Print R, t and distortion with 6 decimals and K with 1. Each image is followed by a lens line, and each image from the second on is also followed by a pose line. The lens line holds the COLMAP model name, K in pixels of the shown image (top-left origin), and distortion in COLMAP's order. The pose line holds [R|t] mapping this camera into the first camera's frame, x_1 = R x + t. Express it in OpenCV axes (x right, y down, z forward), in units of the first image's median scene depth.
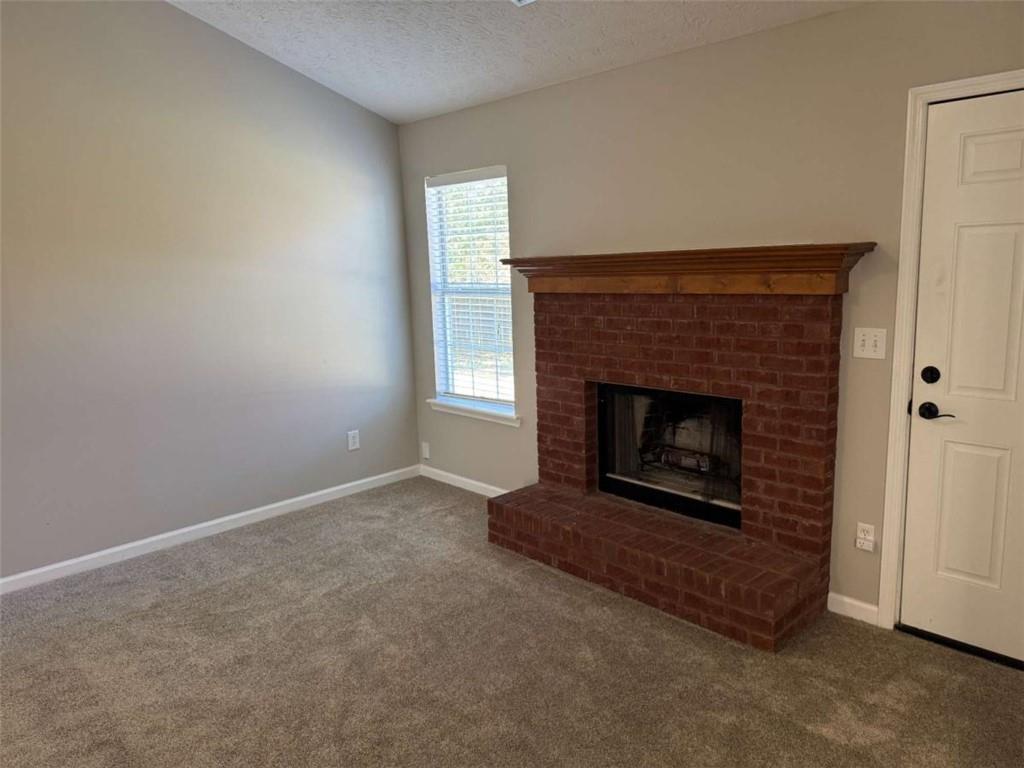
lens RADIAL K [[714.0, 0, 507.1], [0, 714.0, 379.5], [0, 0, 1]] dist [0.061314, -0.095228]
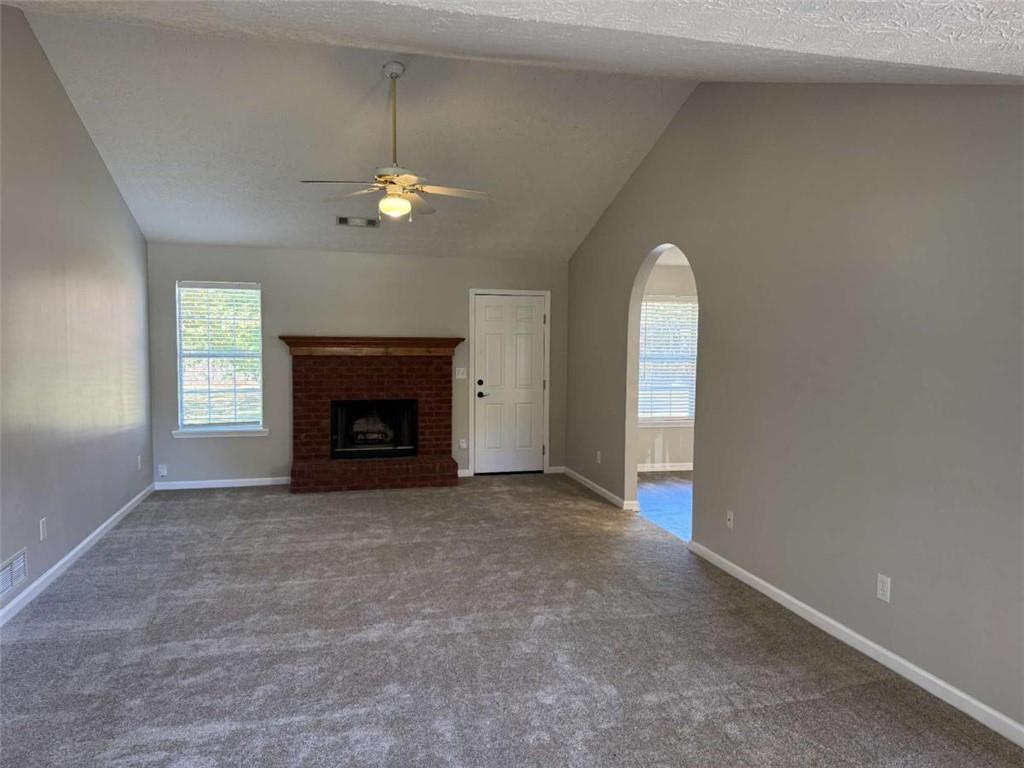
lens RADIAL K [[714.0, 0, 507.1], [0, 714.0, 379.5], [0, 0, 1]] dist [0.061314, -0.095228]
pose [[0.478782, -0.004460, 0.877923, -1.566279], [0.120390, 0.990874, -0.060621, 0.138797], [-0.869640, 0.134718, 0.474949, -0.404658]]
